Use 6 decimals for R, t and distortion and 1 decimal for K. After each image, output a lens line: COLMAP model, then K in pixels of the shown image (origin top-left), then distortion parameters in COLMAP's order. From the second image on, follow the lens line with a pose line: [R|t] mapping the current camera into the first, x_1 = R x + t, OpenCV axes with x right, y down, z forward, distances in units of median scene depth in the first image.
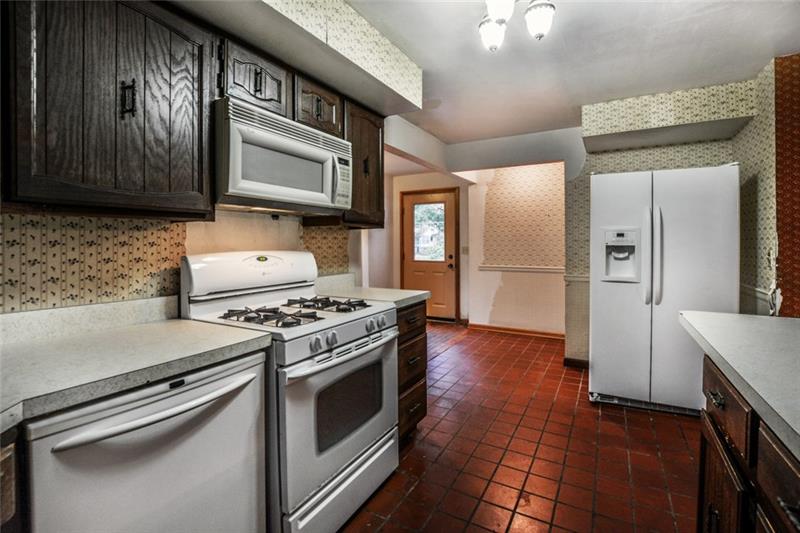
lens RADIAL K [[354.8, 0, 414.3], [0, 354.8, 246.0], [0, 0, 1]] dist [-0.043969, -0.000066]
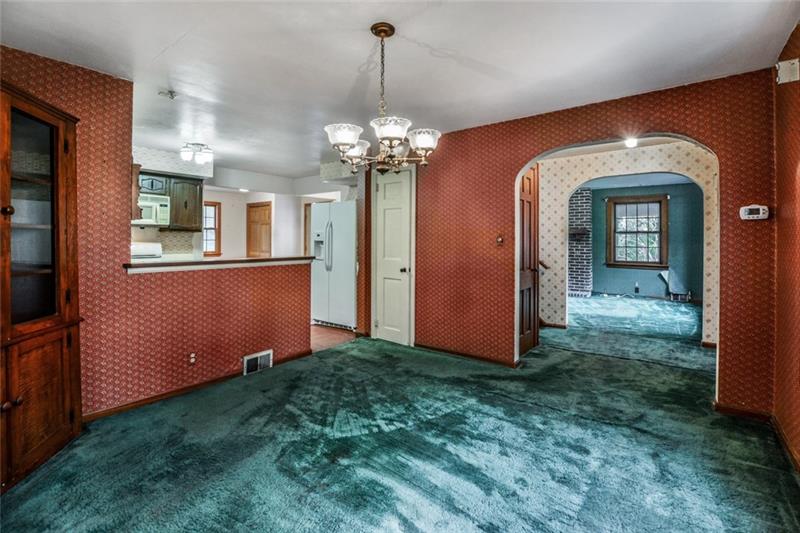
lens RADIAL K [[362.2, 0, 428.9], [0, 362.2, 234.3], [0, 0, 1]] dist [-0.041762, -0.000072]
pose [[0.995149, 0.002475, -0.098352, 1.683418], [-0.004495, 0.999783, -0.020319, 0.000397], [0.098280, 0.020662, 0.994944, -1.125626]]
